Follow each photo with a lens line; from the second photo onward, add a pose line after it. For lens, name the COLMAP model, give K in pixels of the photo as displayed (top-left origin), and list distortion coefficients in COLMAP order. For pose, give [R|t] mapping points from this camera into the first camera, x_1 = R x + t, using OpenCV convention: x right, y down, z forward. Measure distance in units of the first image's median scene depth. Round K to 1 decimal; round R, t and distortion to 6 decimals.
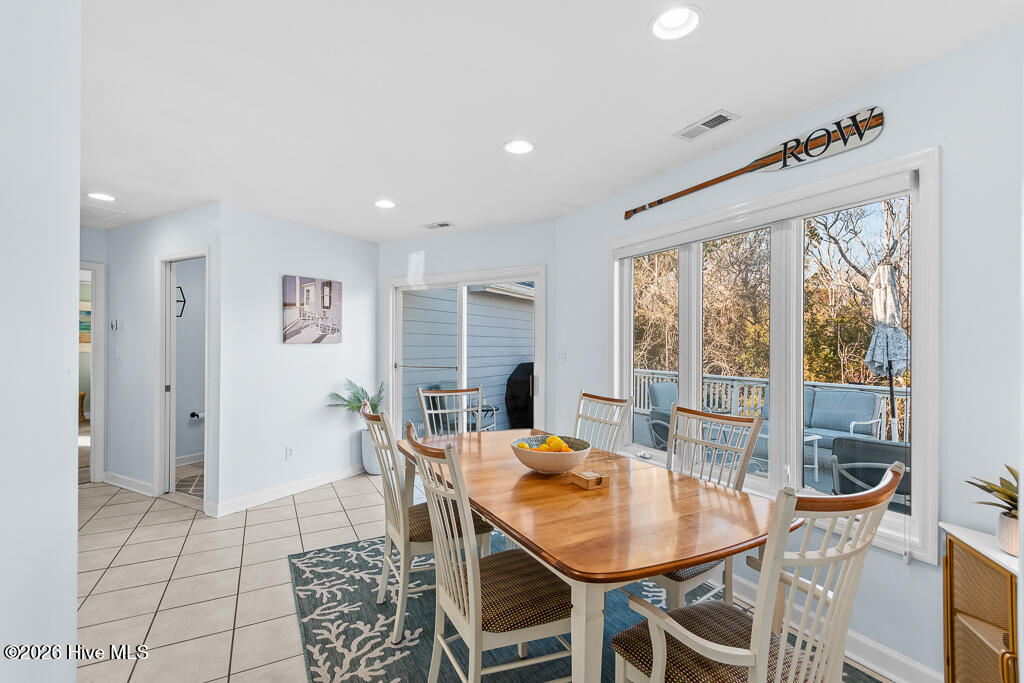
lens RADIAL K [[453.7, 0, 517.2], [0, 453.7, 349.9], [0, 0, 1]] dist [0.001857, 0.001667]
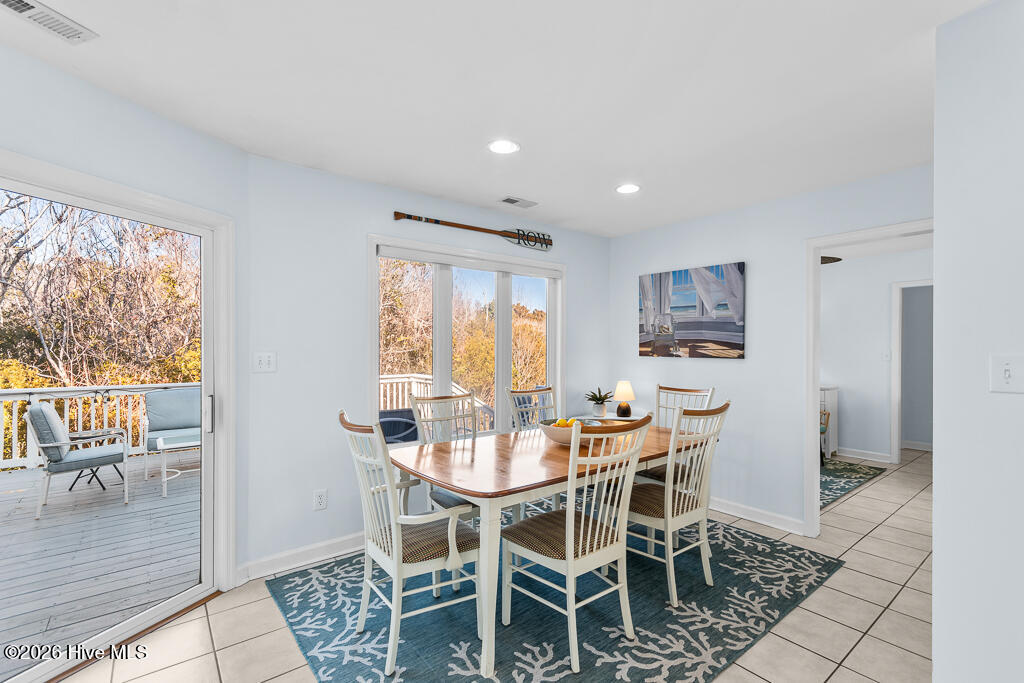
lens RADIAL K [[453.7, 0, 515.5], [0, 453.7, 348.0], [0, 0, 1]] dist [0.001857, 0.001667]
pose [[-0.158908, -0.003602, 0.987287, -0.910494], [0.007749, 0.999958, 0.004895, -0.009413], [-0.987263, 0.008429, -0.158873, 1.047310]]
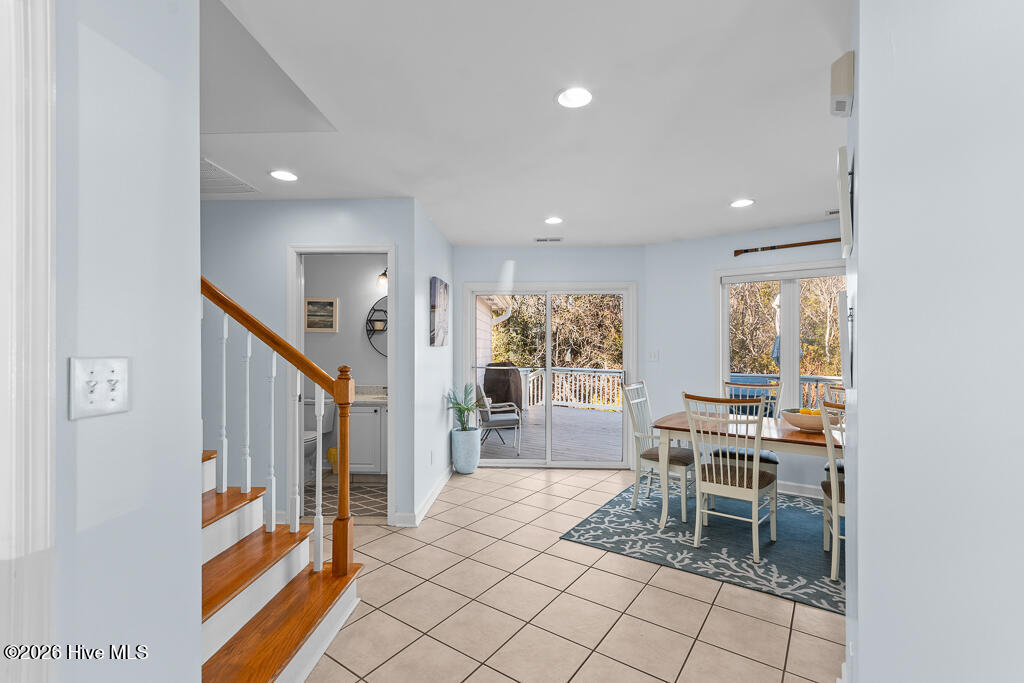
lens RADIAL K [[453.7, 0, 510.0], [0, 453.7, 347.6], [0, 0, 1]] dist [0.001857, 0.001667]
pose [[0.903316, -0.003508, 0.428962, -1.136117], [0.007477, 0.999943, -0.007569, -0.001823], [-0.428911, 0.010044, 0.903291, 0.052416]]
